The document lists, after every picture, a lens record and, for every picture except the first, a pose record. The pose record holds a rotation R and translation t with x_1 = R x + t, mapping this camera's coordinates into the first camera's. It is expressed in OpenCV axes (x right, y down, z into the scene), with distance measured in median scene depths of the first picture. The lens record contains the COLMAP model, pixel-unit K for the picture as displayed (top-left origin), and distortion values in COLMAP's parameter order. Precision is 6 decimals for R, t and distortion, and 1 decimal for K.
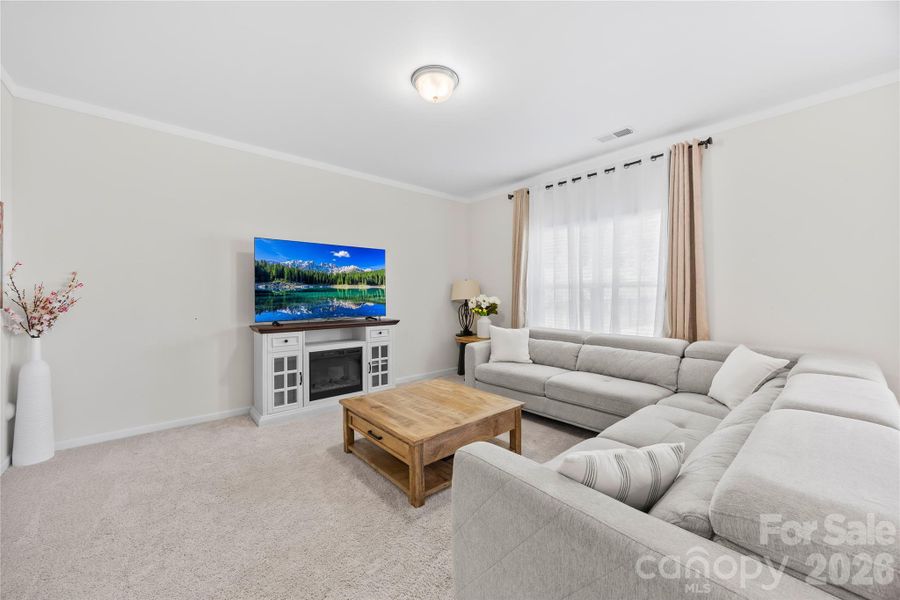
lens RADIAL K [[345.9, 0, 456.0], [0, 345.9, 295.4], [0, 0, 1]] dist [-0.003695, 0.001251]
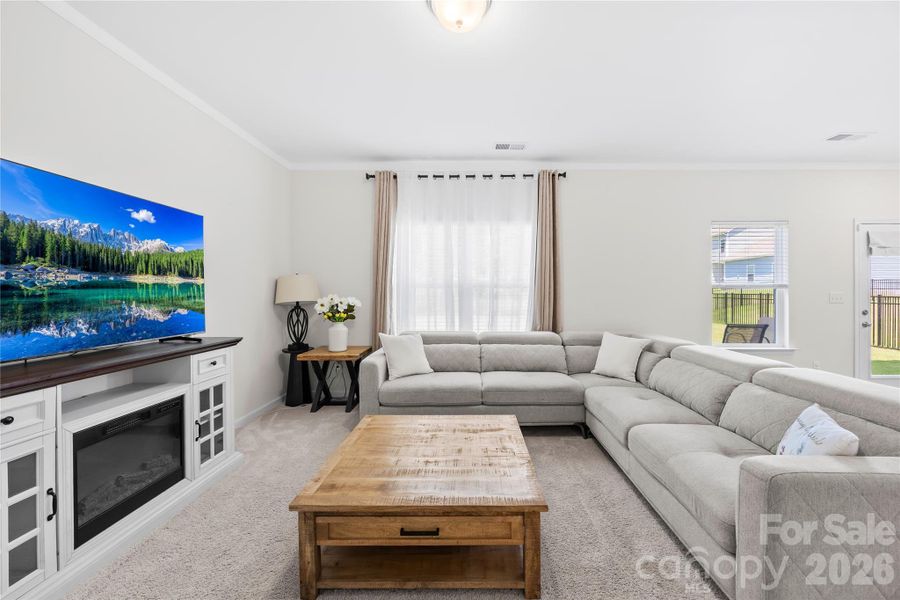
lens RADIAL K [[345.9, 0, 467.6], [0, 345.9, 298.6], [0, 0, 1]] dist [-0.003695, 0.001251]
pose [[0.665307, -0.009924, 0.746504, -0.390984], [0.000617, 0.999919, 0.012743, -0.004062], [-0.746570, -0.008017, 0.665259, 0.343062]]
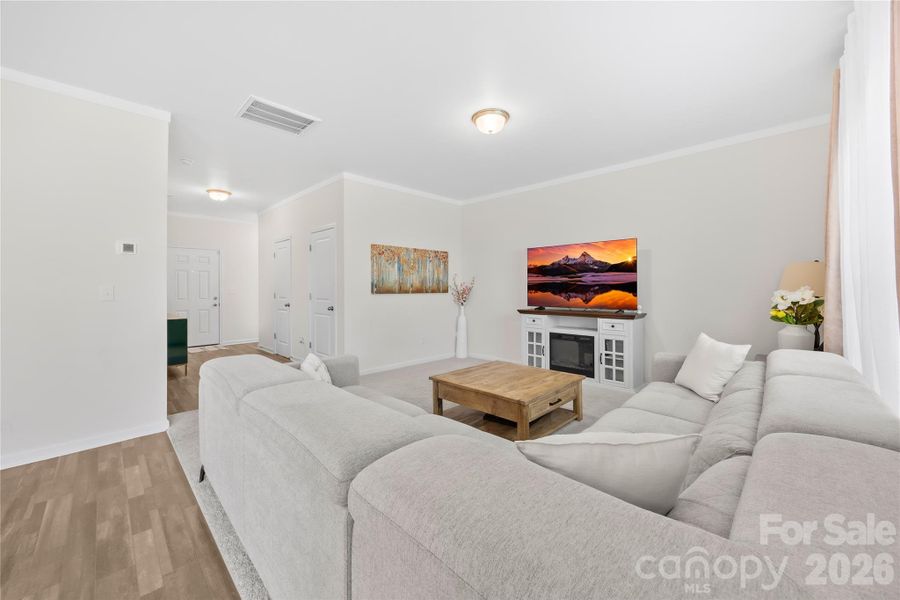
lens RADIAL K [[345.9, 0, 471.6], [0, 345.9, 285.1], [0, 0, 1]] dist [-0.003695, 0.001251]
pose [[0.118259, -0.005015, -0.992970, 0.760568], [-0.001094, 0.999986, -0.005181, -0.002086], [0.992982, 0.001699, 0.118252, 0.525299]]
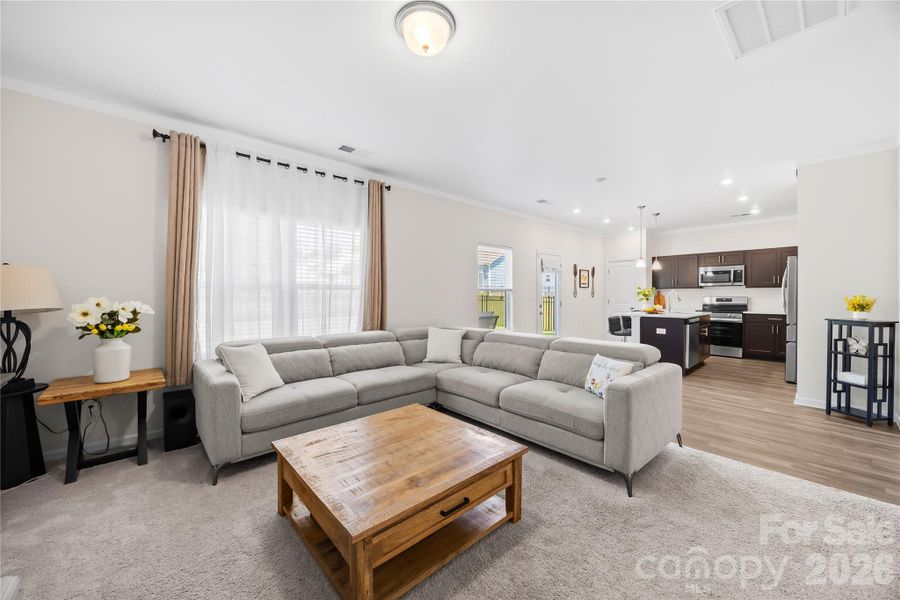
lens RADIAL K [[345.9, 0, 443.2], [0, 345.9, 294.4], [0, 0, 1]] dist [-0.003695, 0.001251]
pose [[-0.004862, 0.001988, 0.999986, -0.570891], [0.004685, 0.999987, -0.001965, -0.004141], [-0.999977, 0.004676, -0.004872, 0.646892]]
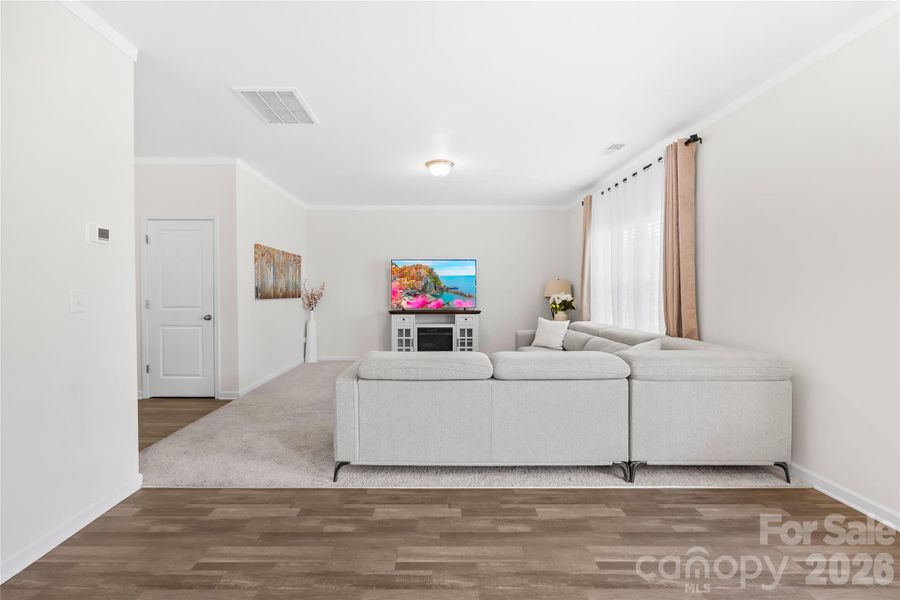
lens RADIAL K [[345.9, 0, 437.5], [0, 345.9, 296.8], [0, 0, 1]] dist [-0.003695, 0.001251]
pose [[0.773181, 0.010508, -0.634098, 0.642023], [-0.004141, 0.999925, 0.011521, -0.000246], [0.634171, -0.006282, 0.773167, -0.193400]]
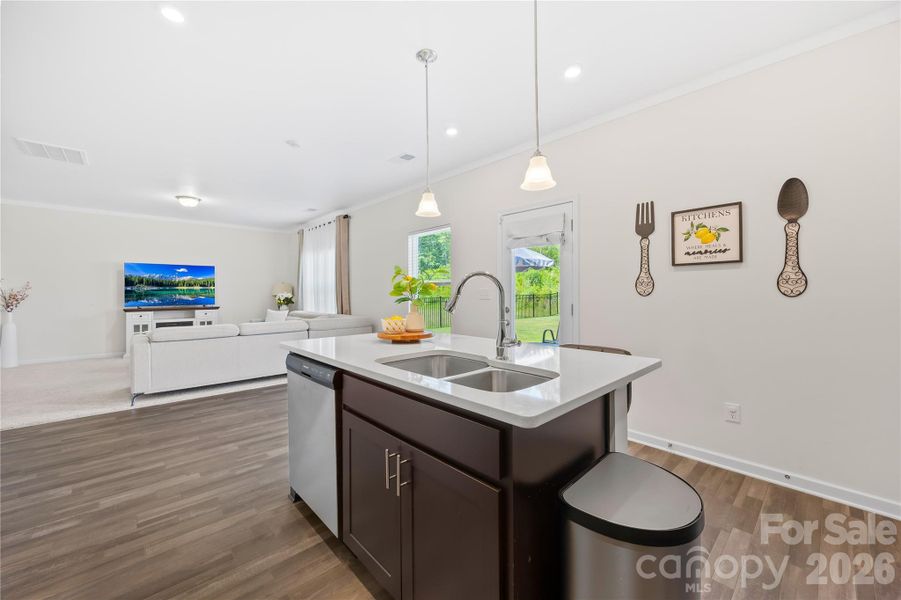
lens RADIAL K [[346.3, 0, 433.5], [0, 346.3, 288.8], [0, 0, 1]] dist [-0.003695, 0.001251]
pose [[0.999671, -0.000796, 0.025631, 0.976109], [0.001066, 0.999944, -0.010556, -0.000006], [-0.025621, 0.010580, 0.999616, -0.870080]]
